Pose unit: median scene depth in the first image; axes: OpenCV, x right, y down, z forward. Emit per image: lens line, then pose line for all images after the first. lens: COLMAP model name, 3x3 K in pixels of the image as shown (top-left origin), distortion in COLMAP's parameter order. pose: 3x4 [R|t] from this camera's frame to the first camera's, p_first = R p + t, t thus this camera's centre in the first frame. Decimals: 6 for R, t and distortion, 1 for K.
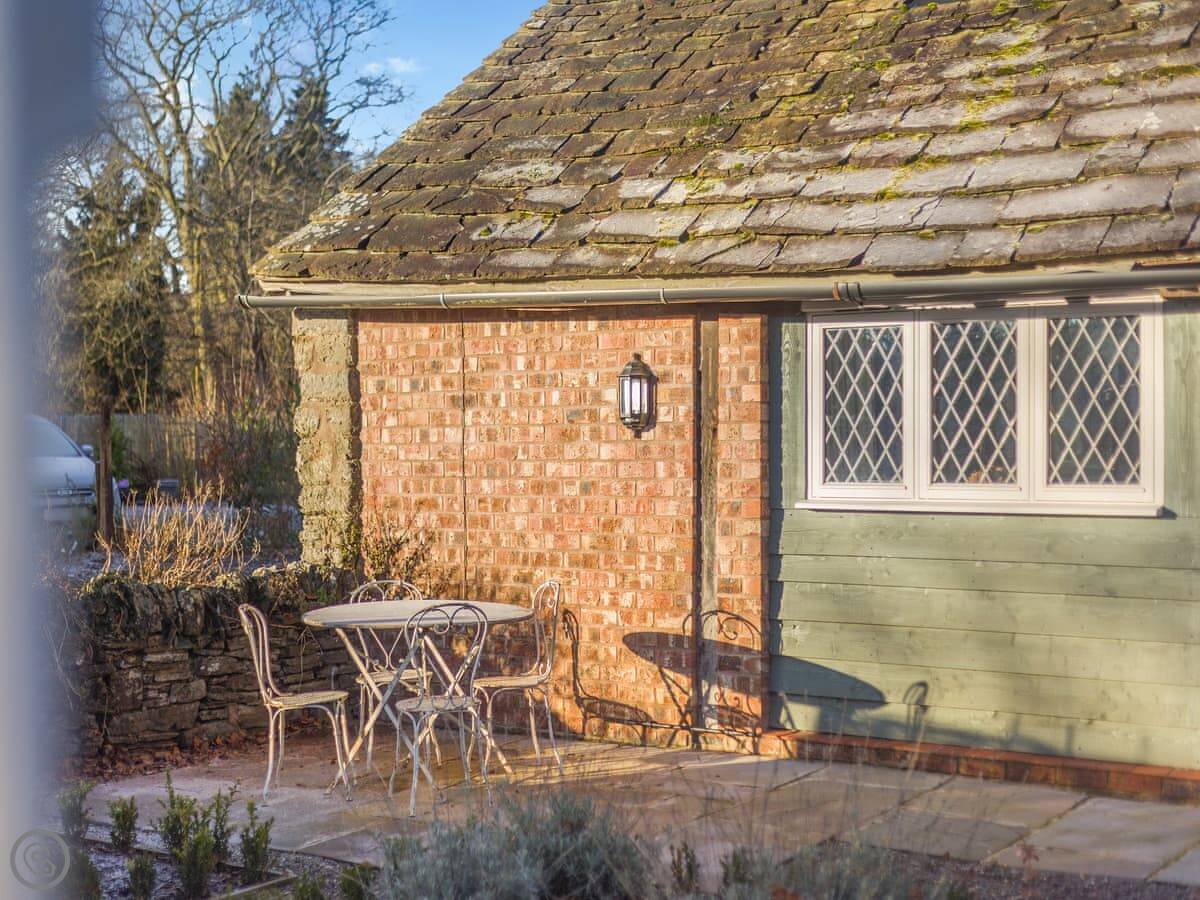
lens RADIAL K [[1785.0, 0, 599.1], [0, 1785.0, 450.6], [0, 0, 1]] dist [0.007599, 0.008229]
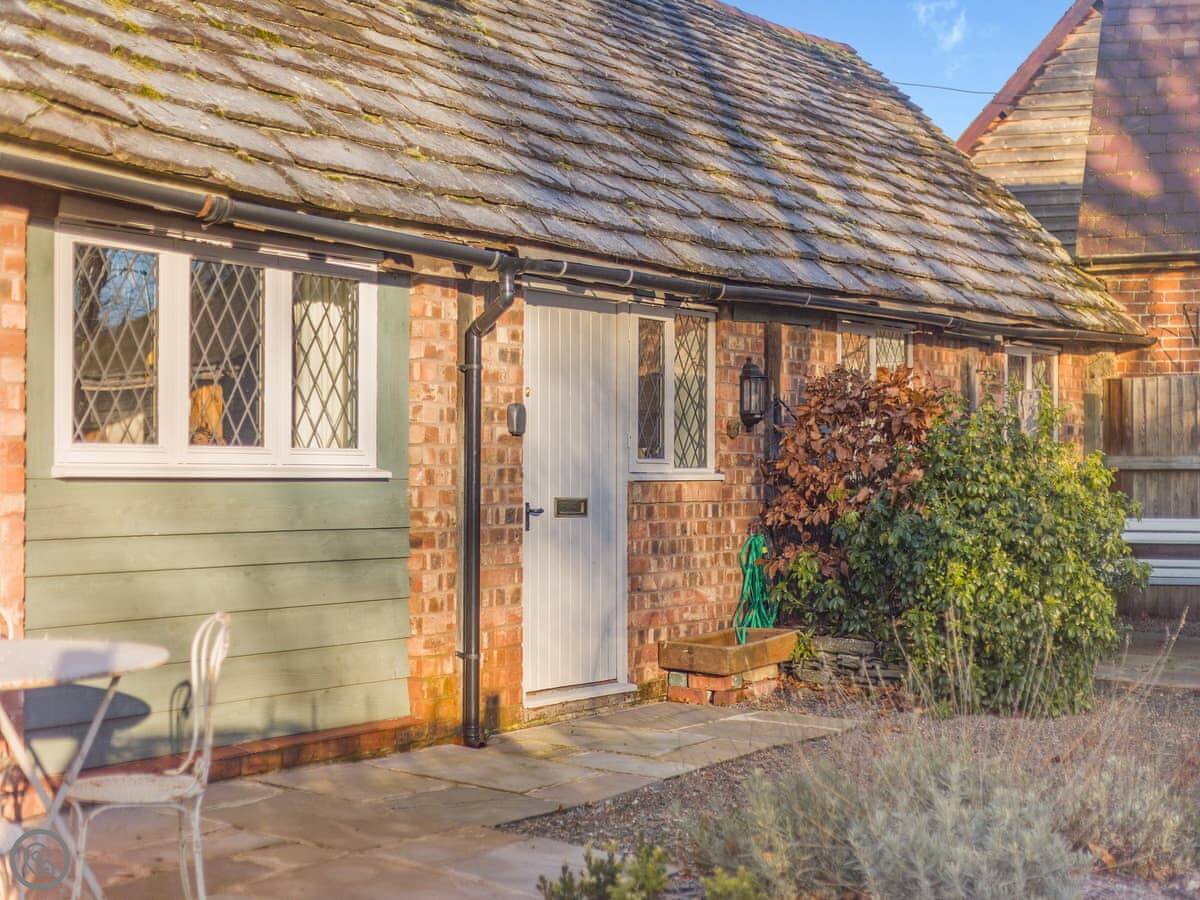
lens RADIAL K [[1785.0, 0, 599.1], [0, 1785.0, 450.6], [0, 0, 1]] dist [0.007599, 0.008229]
pose [[0.005645, 0.016679, 0.999845, -0.615608], [-0.002390, 0.999858, -0.016666, 0.032091], [-0.999981, -0.002295, 0.005684, 0.744021]]
